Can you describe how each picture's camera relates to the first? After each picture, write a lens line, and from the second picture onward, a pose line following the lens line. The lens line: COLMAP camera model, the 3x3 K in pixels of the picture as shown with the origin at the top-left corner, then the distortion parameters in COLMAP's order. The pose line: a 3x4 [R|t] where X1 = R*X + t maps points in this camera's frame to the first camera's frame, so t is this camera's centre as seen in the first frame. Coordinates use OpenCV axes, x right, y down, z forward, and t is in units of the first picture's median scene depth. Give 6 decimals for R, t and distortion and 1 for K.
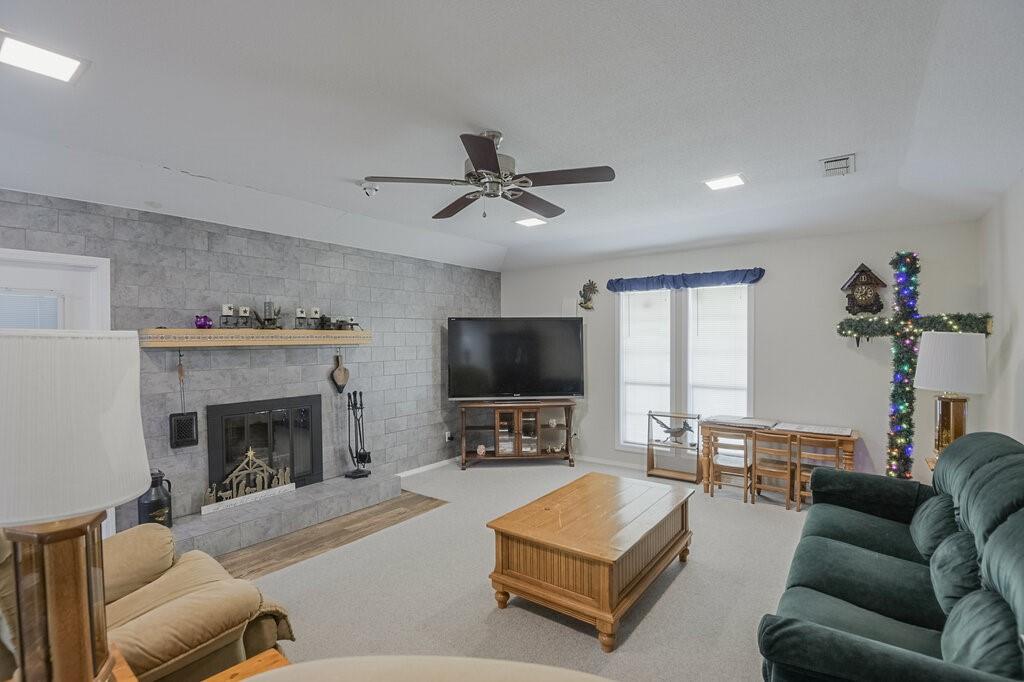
lens RADIAL K [[472.8, 0, 509.4], [0, 472.8, 339.0], [0, 0, 1]] dist [-0.045523, -0.000798]
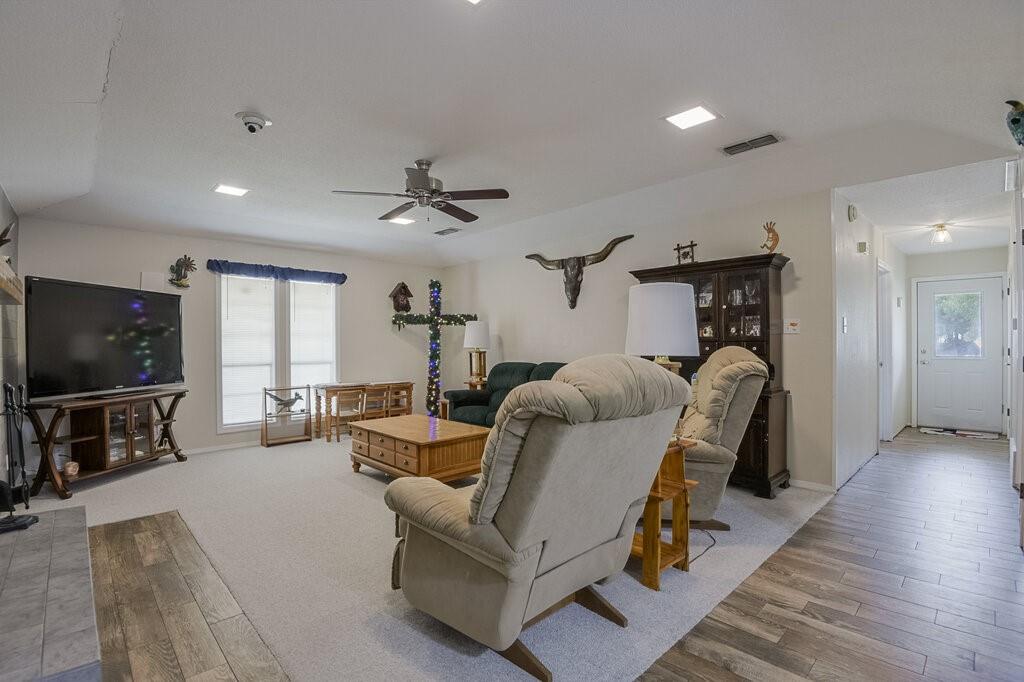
lens RADIAL K [[472.8, 0, 513.8], [0, 472.8, 343.7], [0, 0, 1]] dist [-0.045523, -0.000798]
pose [[0.152403, 0.004910, 0.988306, -0.838456], [-0.000767, 0.999988, -0.004849, 0.067871], [-0.988318, -0.000019, 0.152405, 0.319296]]
